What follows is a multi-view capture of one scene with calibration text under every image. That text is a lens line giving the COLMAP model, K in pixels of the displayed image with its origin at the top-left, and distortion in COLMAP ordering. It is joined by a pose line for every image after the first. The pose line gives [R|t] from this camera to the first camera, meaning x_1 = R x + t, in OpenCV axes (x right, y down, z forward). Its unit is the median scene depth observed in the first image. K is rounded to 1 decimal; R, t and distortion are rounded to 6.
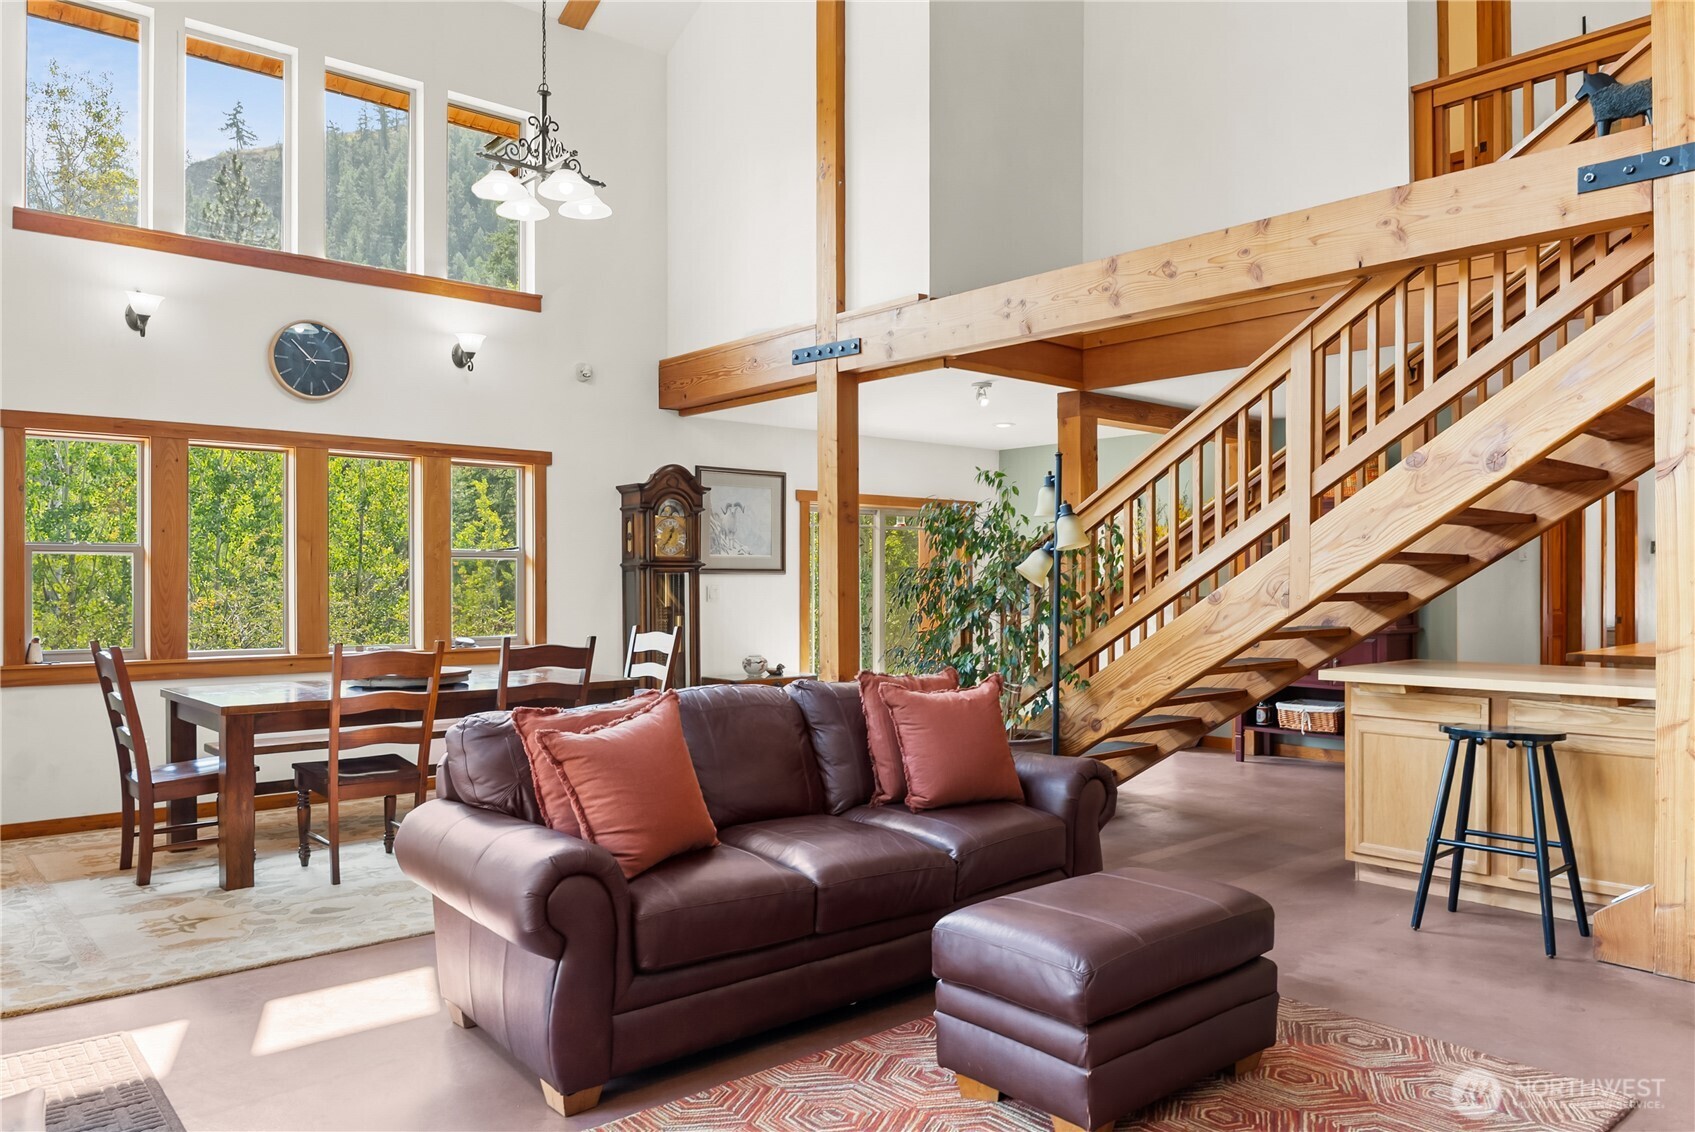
lens RADIAL K [[1186.7, 0, 847.5], [0, 1186.7, 566.0], [0, 0, 1]] dist [-0.008366, -0.004884]
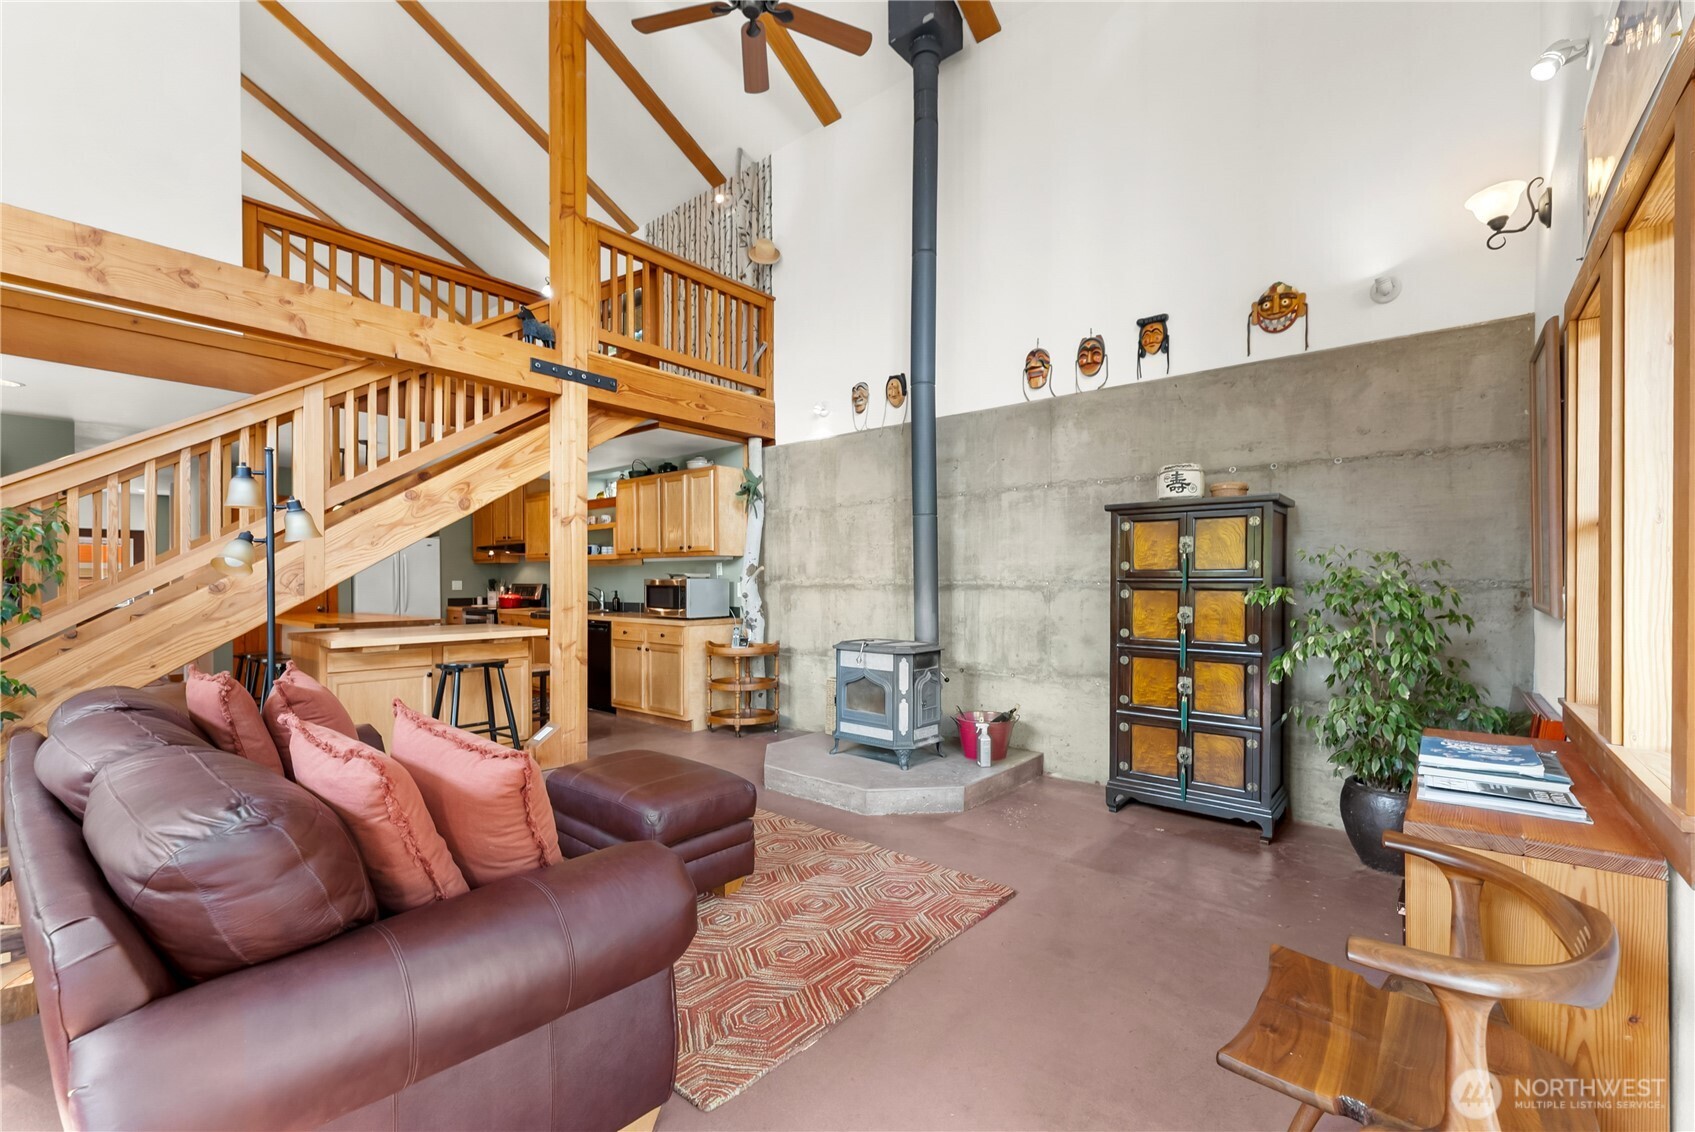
lens RADIAL K [[712.2, 0, 841.2], [0, 712.2, 588.0], [0, 0, 1]] dist [0.001413, -0.000442]
pose [[-0.151694, -0.007733, 0.988397, -0.381510], [-0.012919, 0.999899, 0.005840, 0.012601], [-0.988343, -0.011884, -0.151779, 0.440109]]
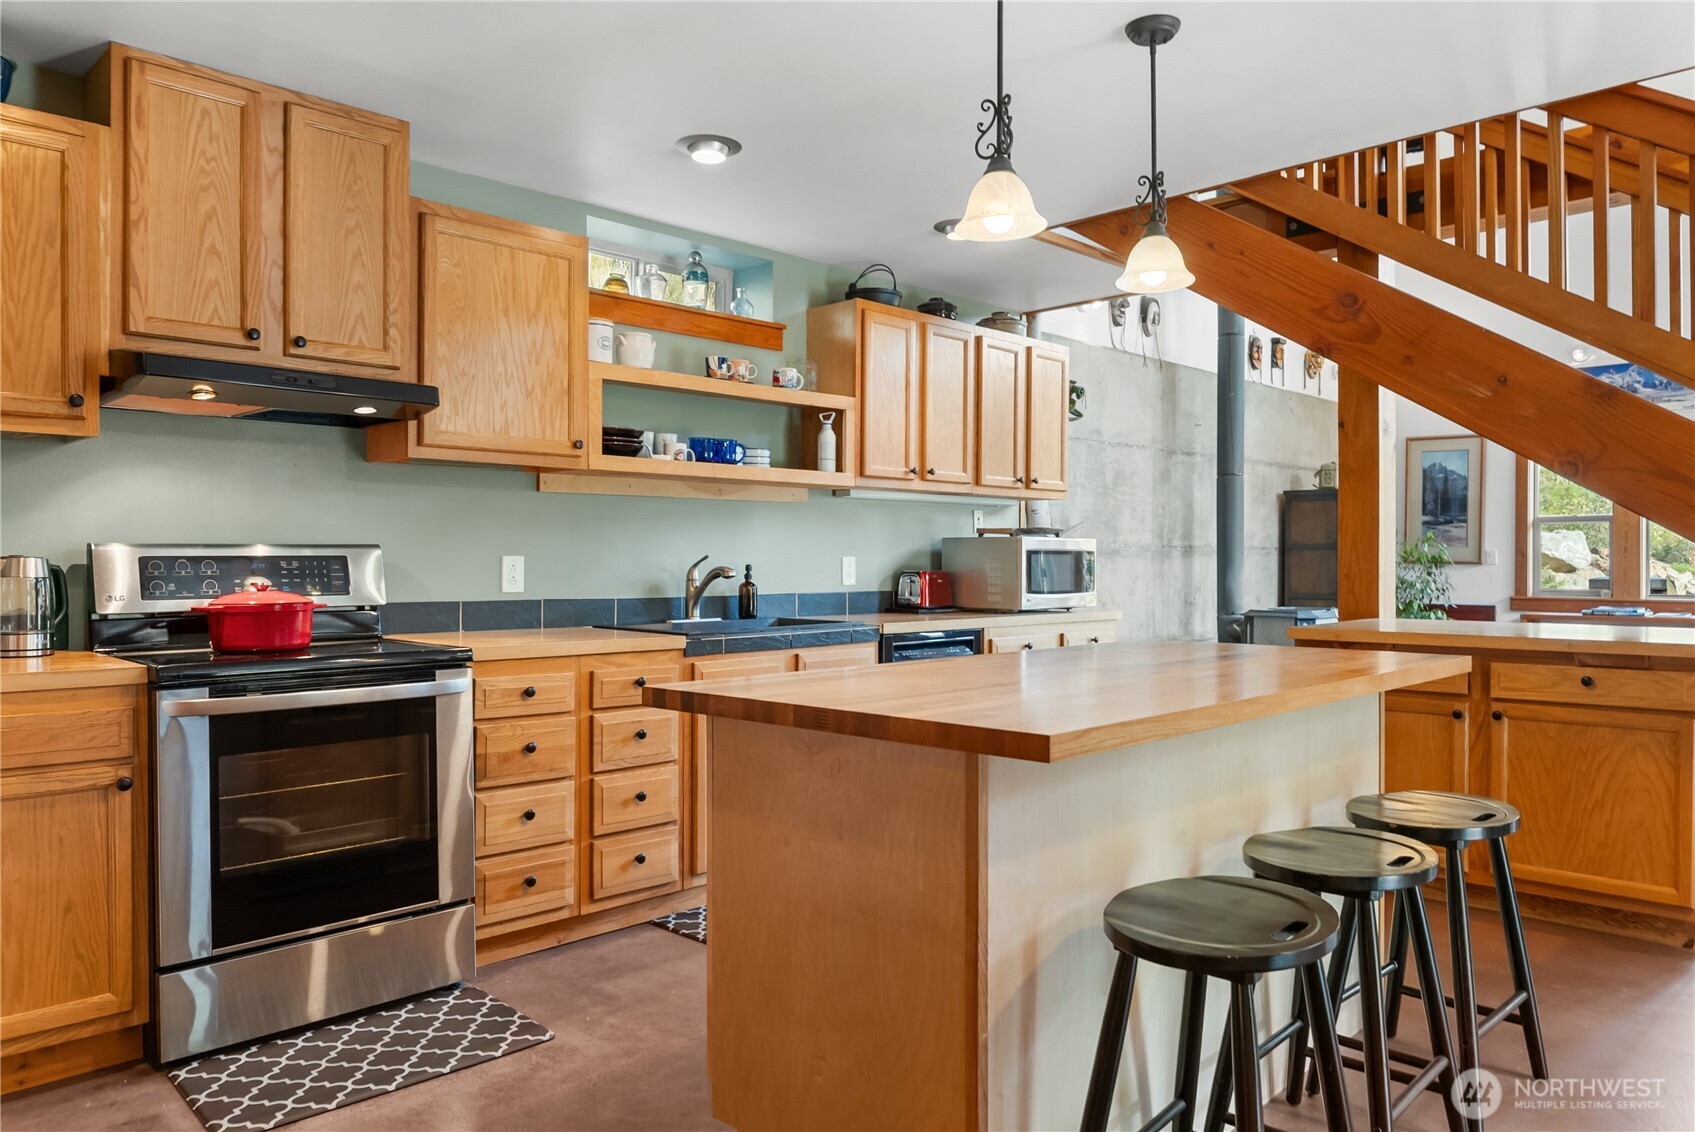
lens RADIAL K [[1186.7, 0, 847.5], [0, 1186.7, 566.0], [0, 0, 1]] dist [-0.008366, -0.004884]
pose [[-0.996819, 0.003231, -0.079635, 0.878306], [0.003711, 0.999976, -0.005883, 0.034465], [0.079614, -0.006160, -0.996807, 1.419138]]
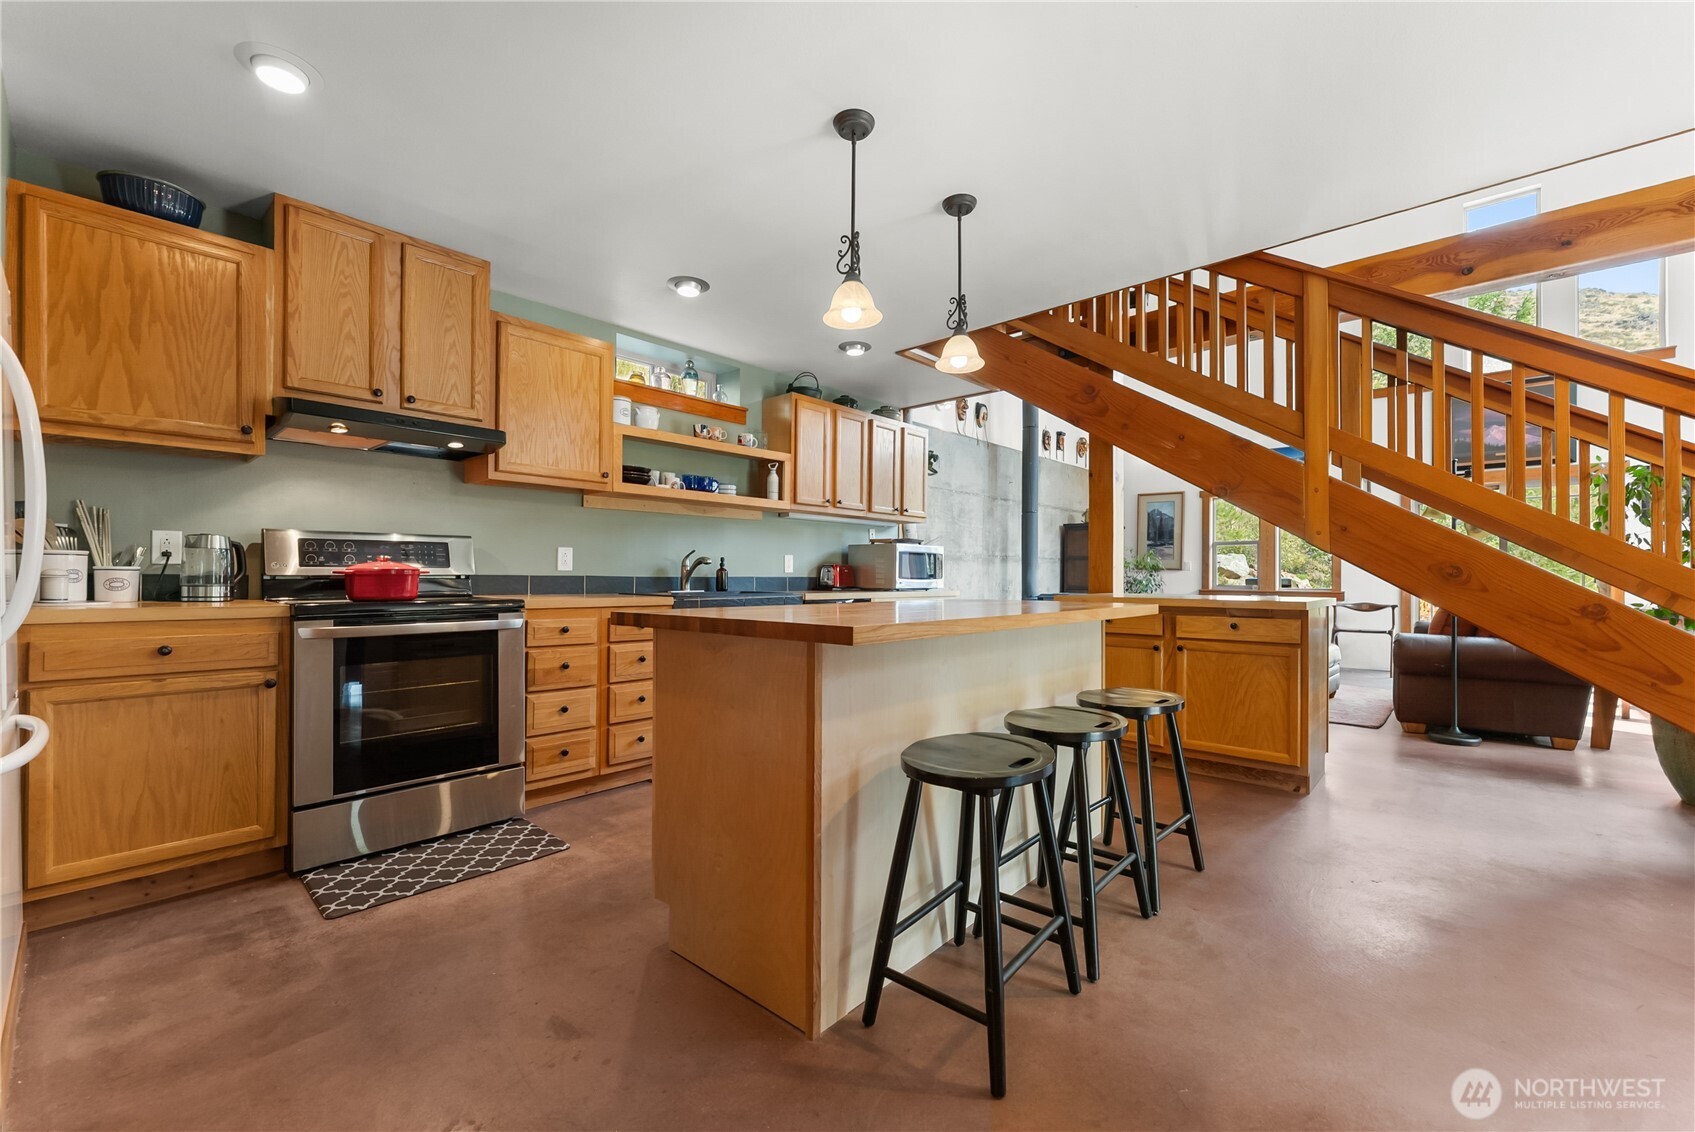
lens RADIAL K [[712.9, 0, 847.6], [0, 712.9, 573.2], [0, 0, 1]] dist [0.002932, 0.000231]
pose [[-0.992287, -0.002446, -0.123941, 0.843411], [-0.000550, 0.999882, -0.015331, 0.056674], [0.123964, -0.015144, -0.992171, 1.392371]]
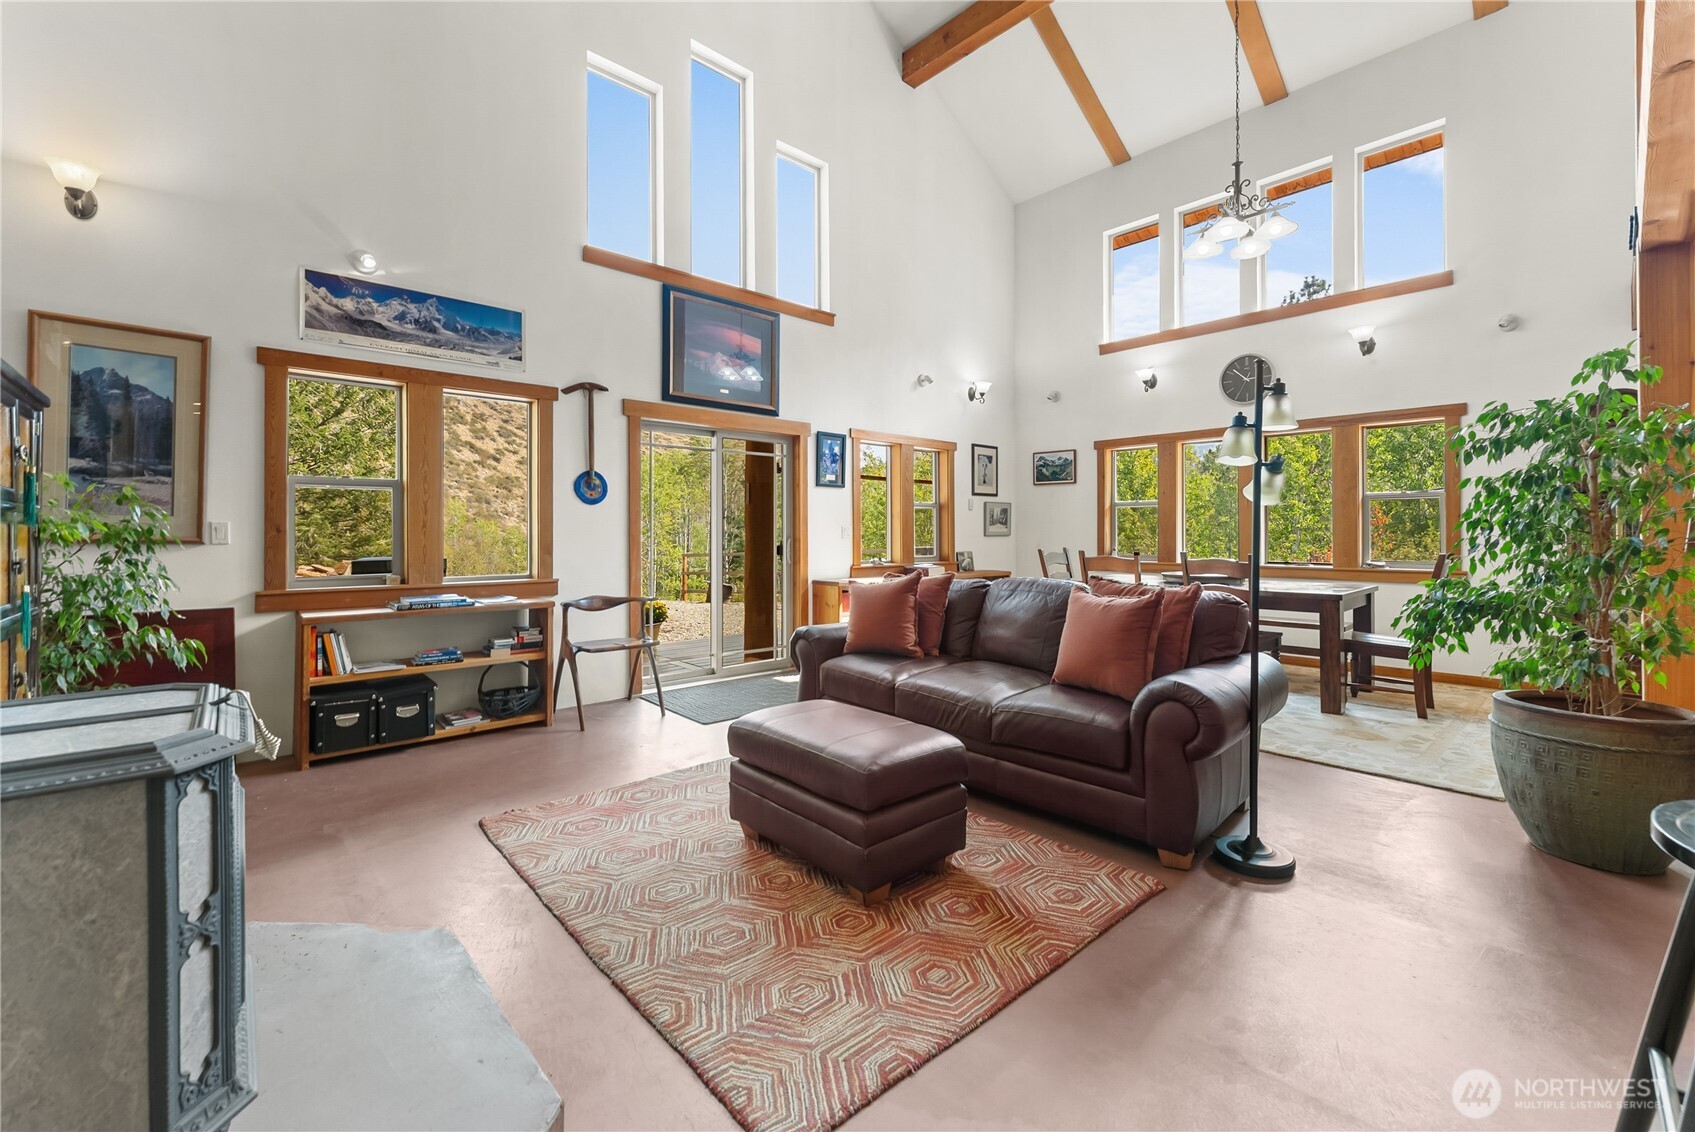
lens RADIAL K [[700.7, 0, 840.8], [0, 700.7, 531.8], [0, 0, 1]] dist [0.000421, 0.000006]
pose [[0.015519, -0.000078, -0.999880, 0.527603], [0.013818, 0.999905, 0.000137, 0.024488], [0.999784, -0.013819, 0.015519, 0.488565]]
